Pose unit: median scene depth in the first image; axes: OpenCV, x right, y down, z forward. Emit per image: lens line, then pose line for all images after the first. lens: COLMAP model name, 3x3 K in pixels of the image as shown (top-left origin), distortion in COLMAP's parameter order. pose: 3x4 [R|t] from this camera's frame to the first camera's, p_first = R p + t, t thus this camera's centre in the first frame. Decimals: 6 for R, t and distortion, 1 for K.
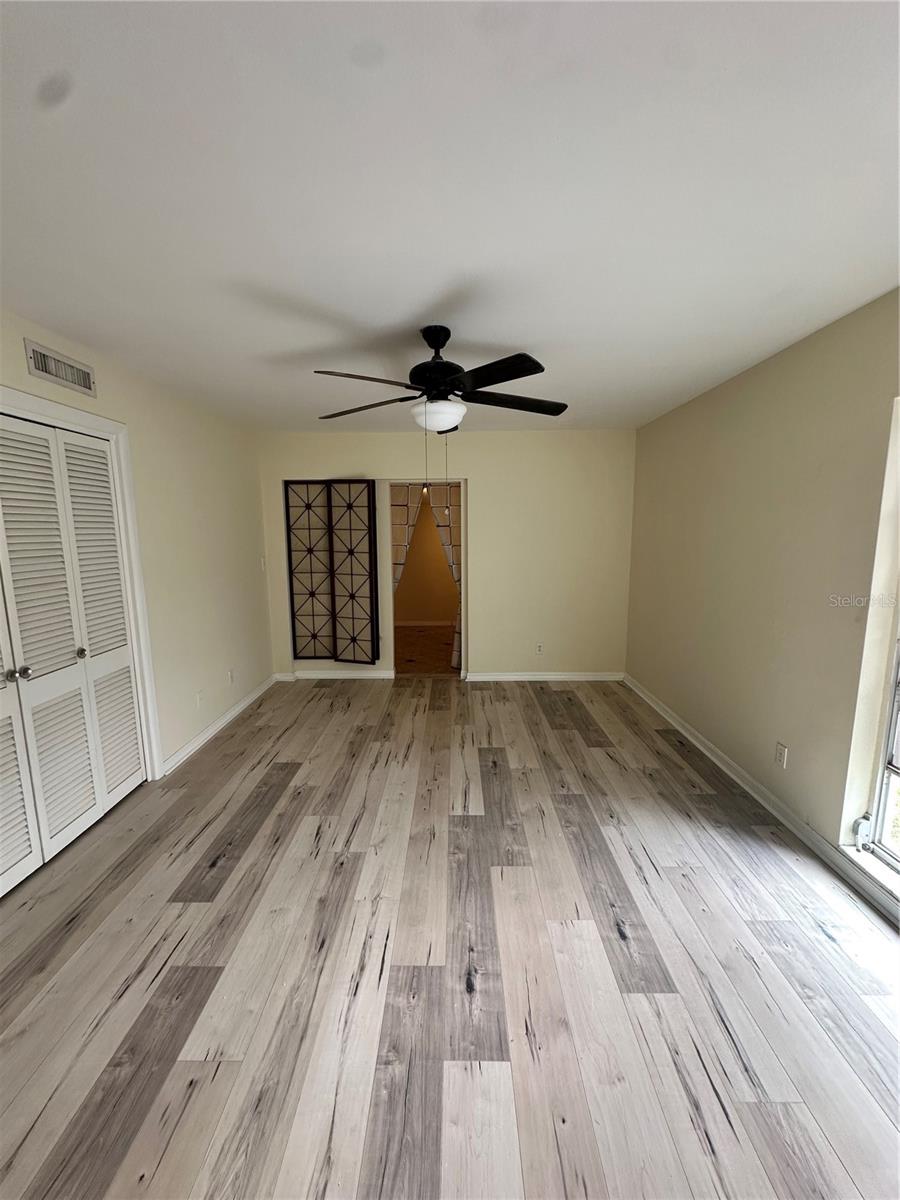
lens RADIAL K [[479.2, 0, 450.5], [0, 479.2, 600.8], [0, 0, 1]] dist [-0.006621, 0.001932]
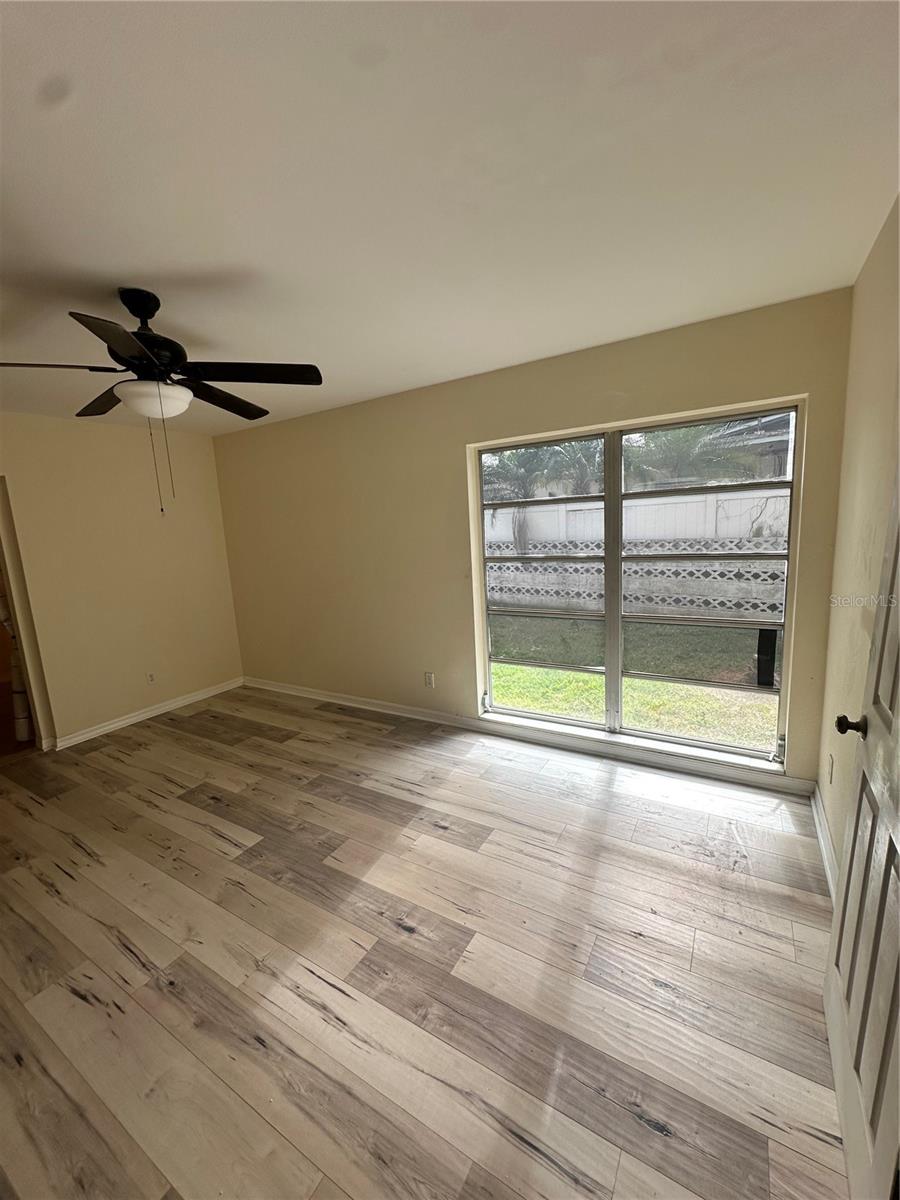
lens RADIAL K [[479.2, 0, 450.5], [0, 479.2, 600.8], [0, 0, 1]] dist [-0.006621, 0.001932]
pose [[0.509788, -0.158916, 0.845495, -0.501778], [0.177585, 0.981063, 0.077323, -0.015548], [-0.841772, 0.110729, 0.528355, 0.160443]]
